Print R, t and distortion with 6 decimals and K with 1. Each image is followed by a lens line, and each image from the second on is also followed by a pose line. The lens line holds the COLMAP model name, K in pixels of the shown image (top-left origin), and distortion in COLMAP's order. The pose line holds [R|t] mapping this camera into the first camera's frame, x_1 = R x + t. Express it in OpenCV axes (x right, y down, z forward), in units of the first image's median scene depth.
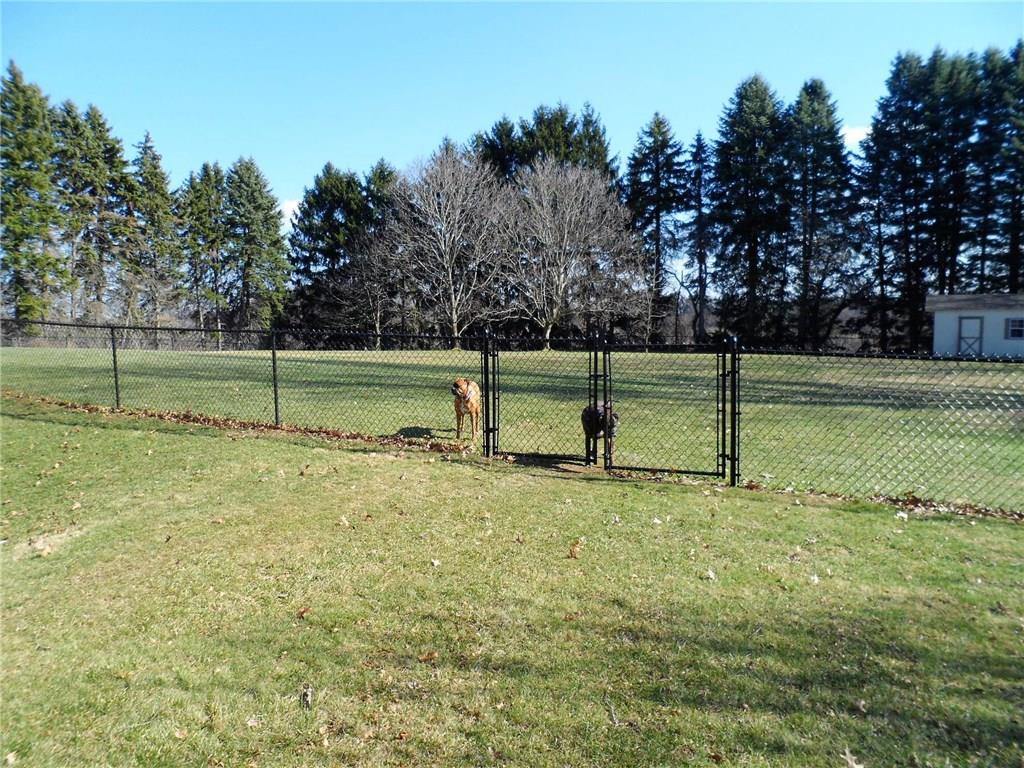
lens RADIAL K [[788.3, 0, 515.7], [0, 788.3, 385.9], [0, 0, 1]] dist [-0.030371, 0.053239]
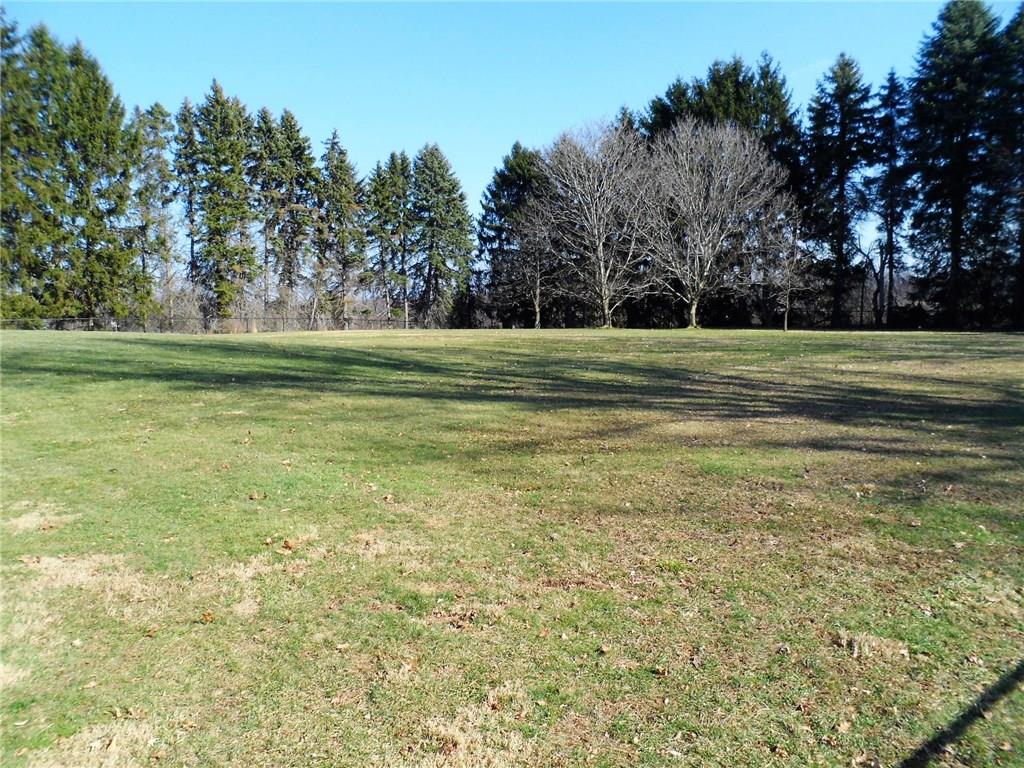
lens RADIAL K [[788.3, 0, 506.0], [0, 788.3, 385.0], [0, 0, 1]] dist [-0.030371, 0.053239]
pose [[0.934727, 0.024633, -0.354512, 0.148898], [-0.014069, 0.999378, 0.032346, -0.004014], [0.355088, -0.025248, 0.934492, 0.047227]]
